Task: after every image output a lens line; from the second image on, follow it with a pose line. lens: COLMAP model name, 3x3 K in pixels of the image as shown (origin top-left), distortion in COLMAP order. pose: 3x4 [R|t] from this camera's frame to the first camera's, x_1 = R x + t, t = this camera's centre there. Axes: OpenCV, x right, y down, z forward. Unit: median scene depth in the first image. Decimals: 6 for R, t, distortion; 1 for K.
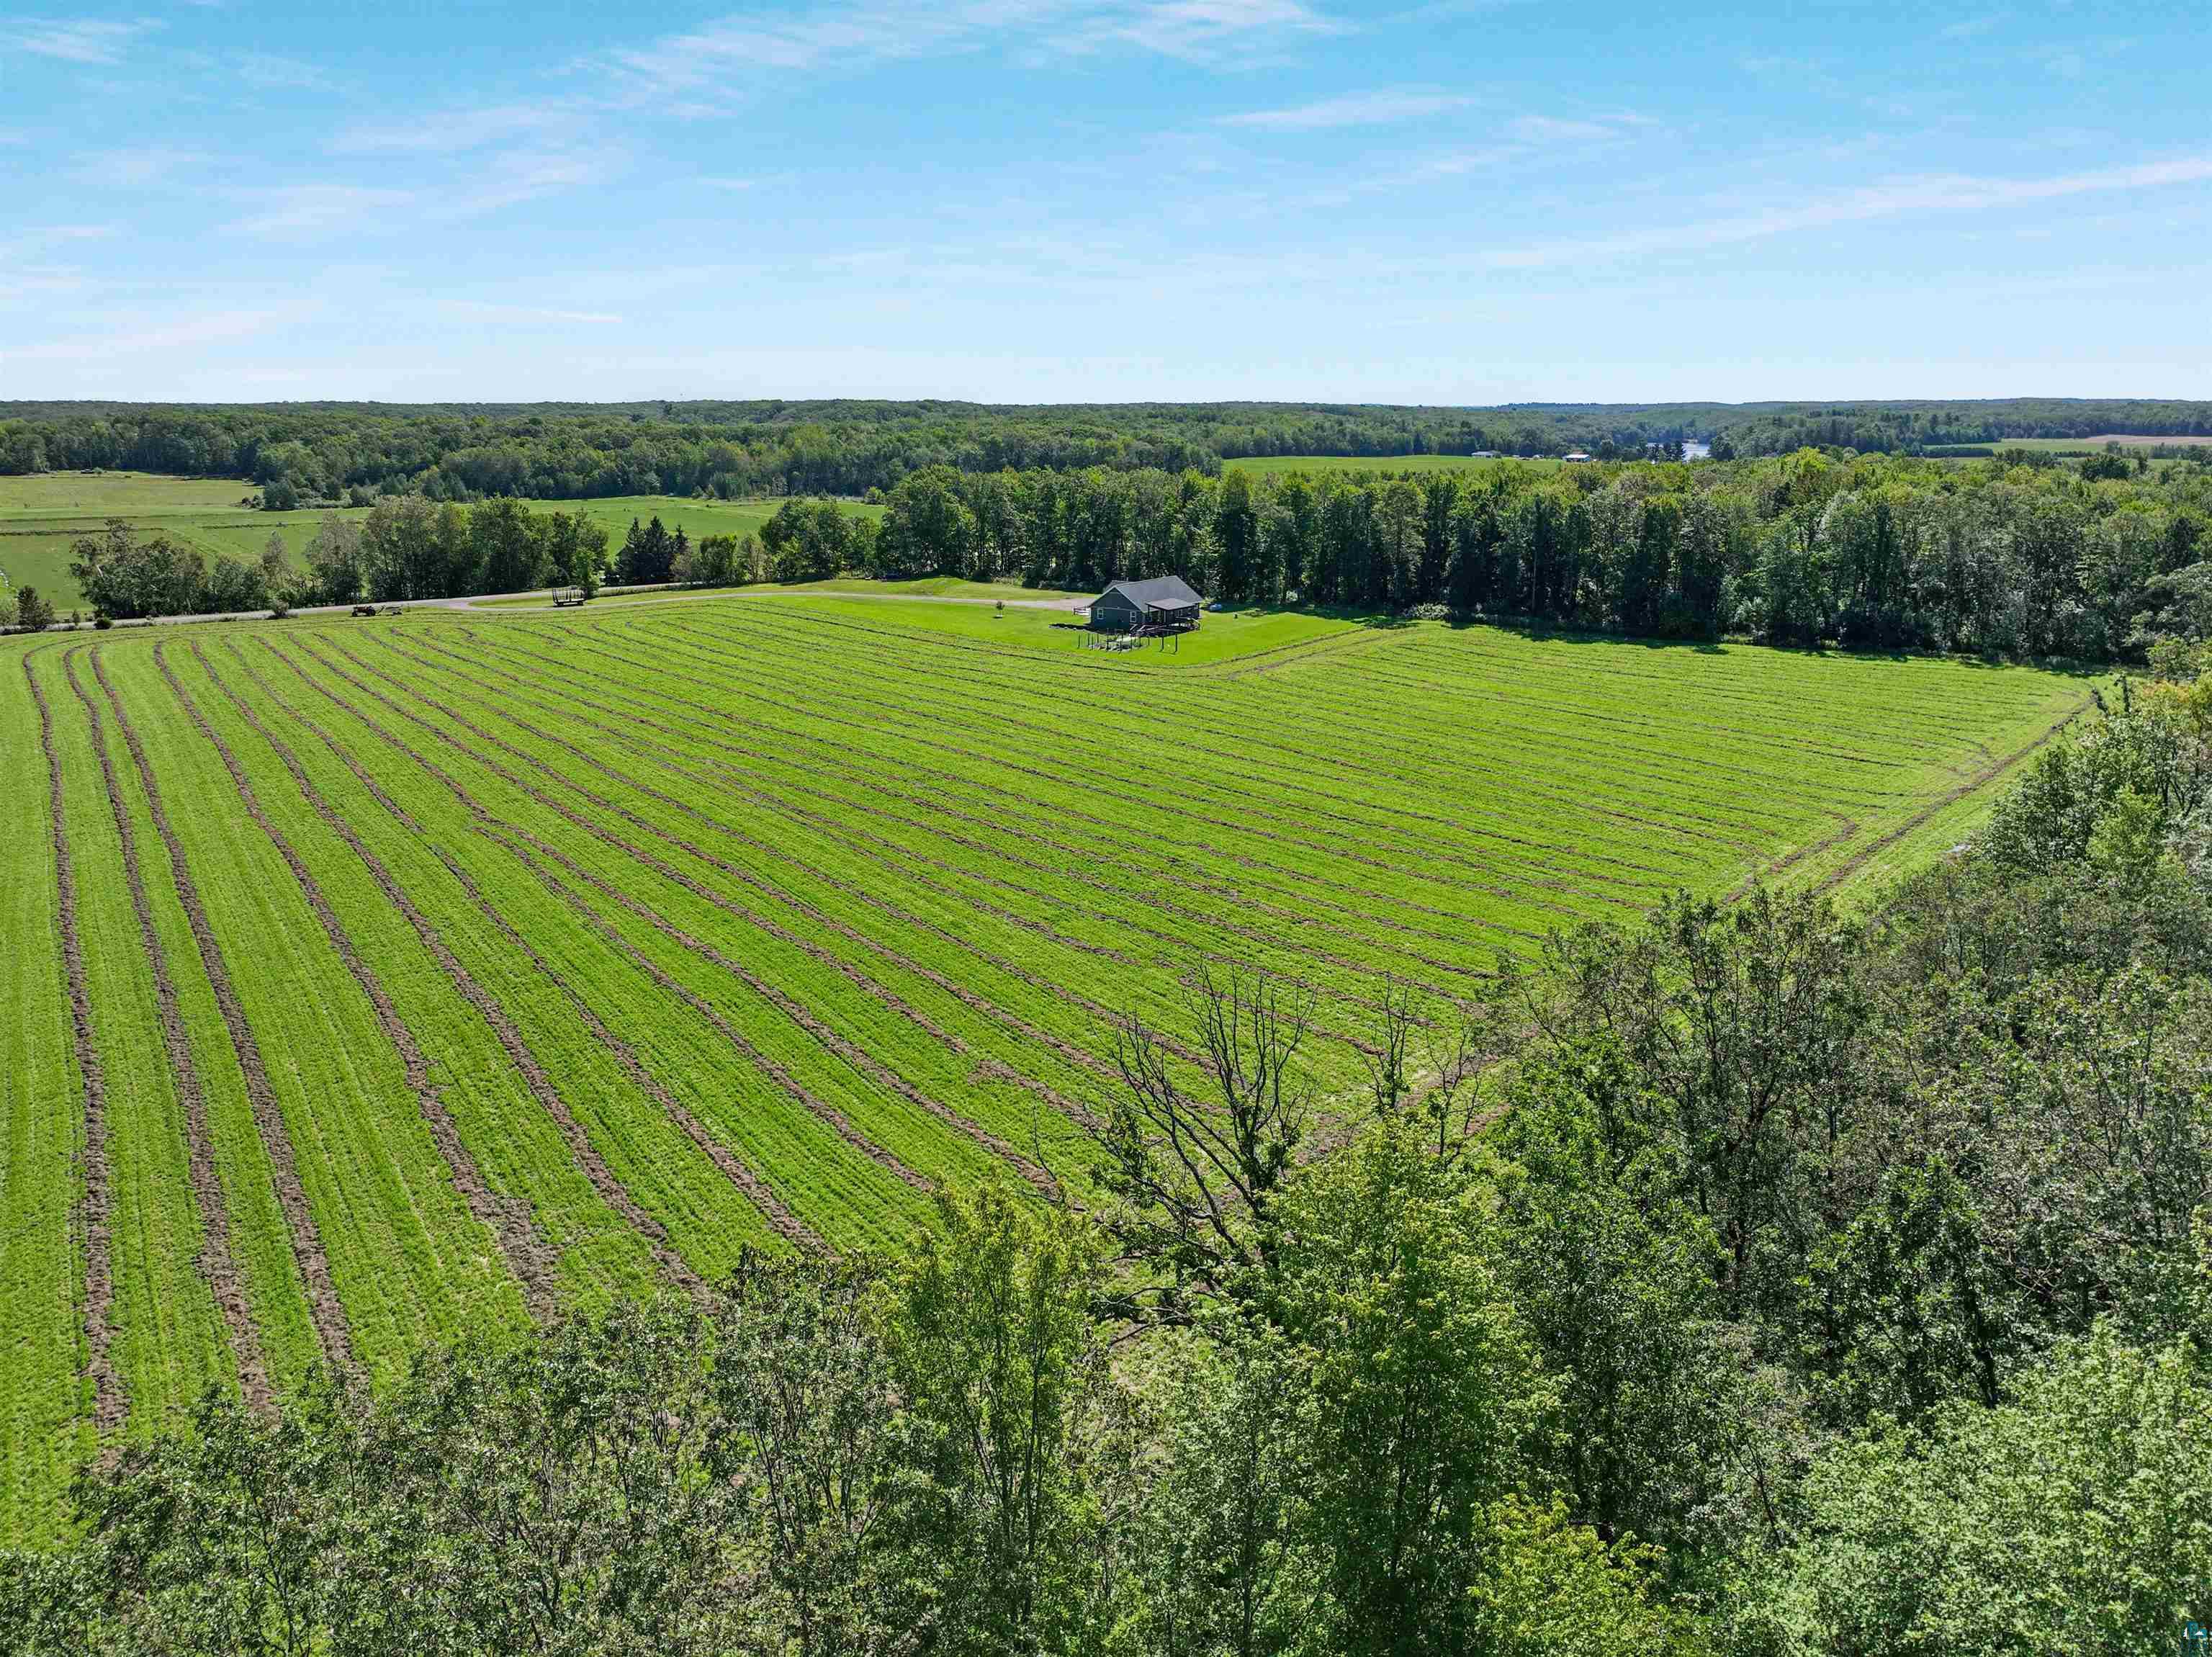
lens RADIAL K [[1526.1, 0, 1106.0], [0, 1526.1, 828.5], [0, 0, 1]] dist [0.006763, -0.023936]
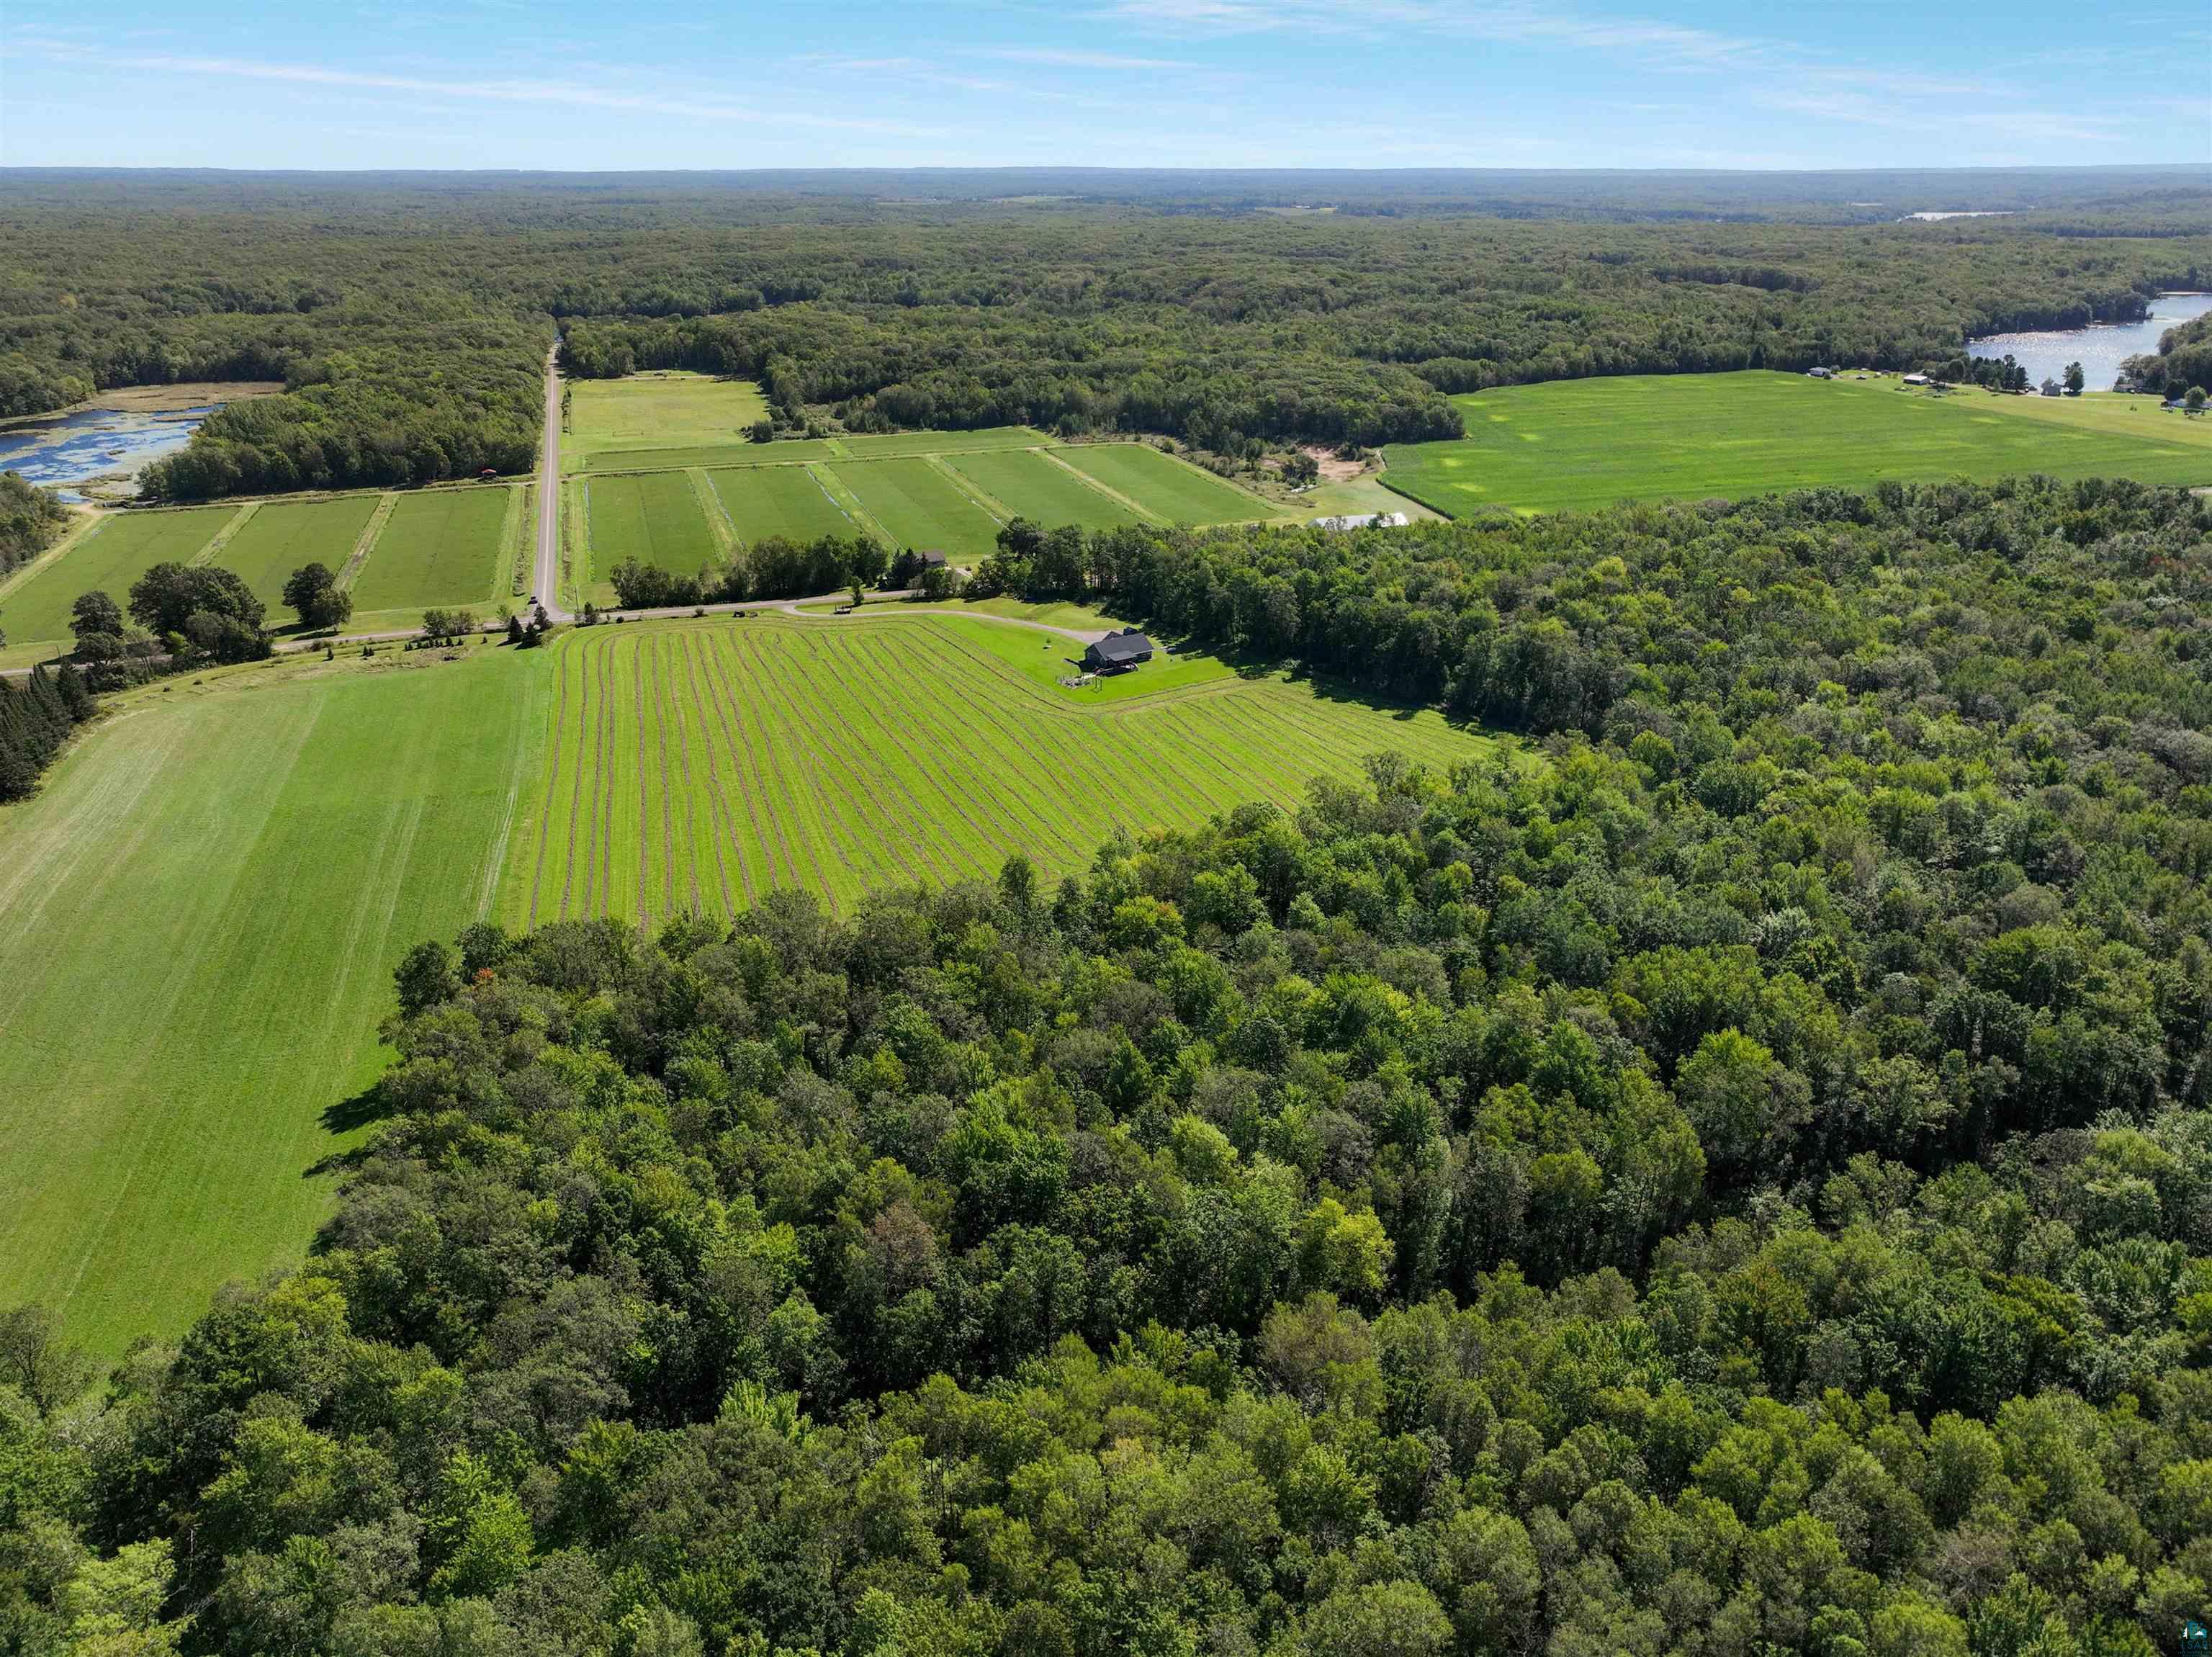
lens RADIAL K [[1526.1, 0, 1106.0], [0, 1526.1, 828.5], [0, 0, 1]] dist [0.006763, -0.023936]
pose [[0.945652, 0.127739, -0.299041, 0.564692], [-0.086288, 0.985219, 0.147981, -0.200448], [0.313524, -0.114134, 0.942696, -0.708120]]
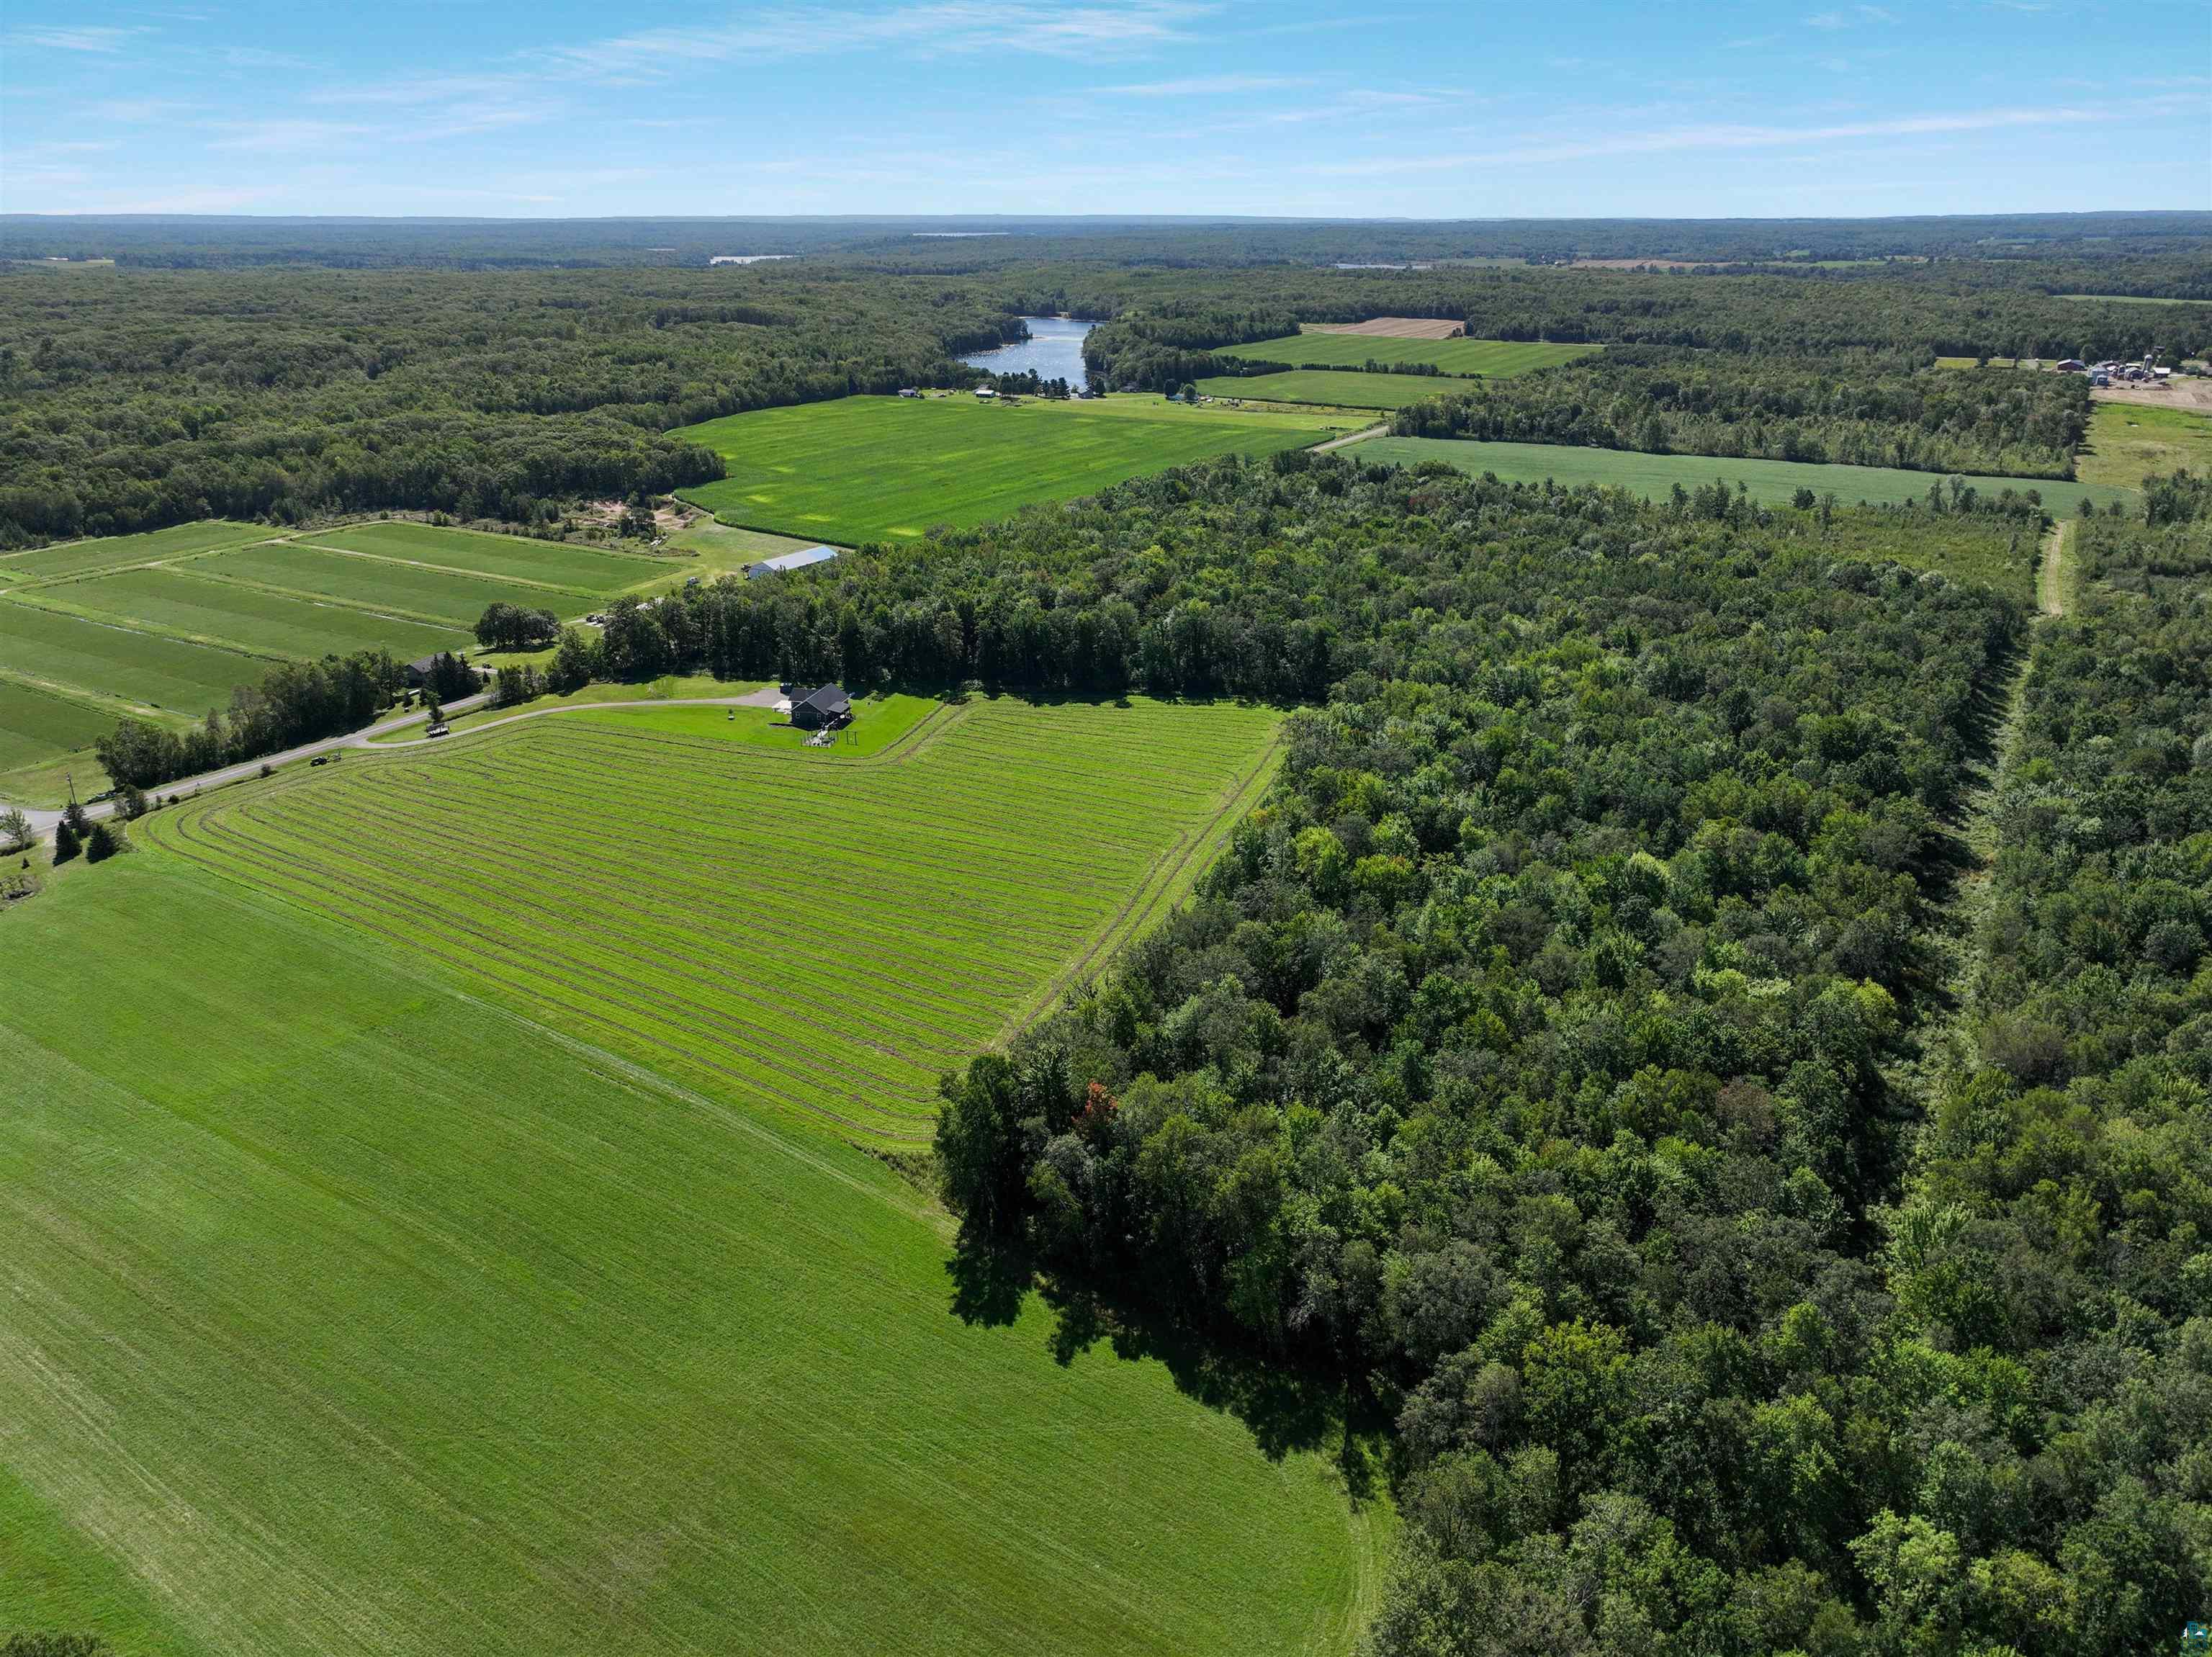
lens RADIAL K [[1526.1, 0, 1106.0], [0, 1526.1, 828.5], [0, 0, 1]] dist [0.006763, -0.023936]
pose [[0.926196, -0.139172, 0.350418, -0.296763], [0.100199, 0.986818, 0.127087, -0.191542], [-0.363486, -0.082596, 0.927931, -0.737879]]
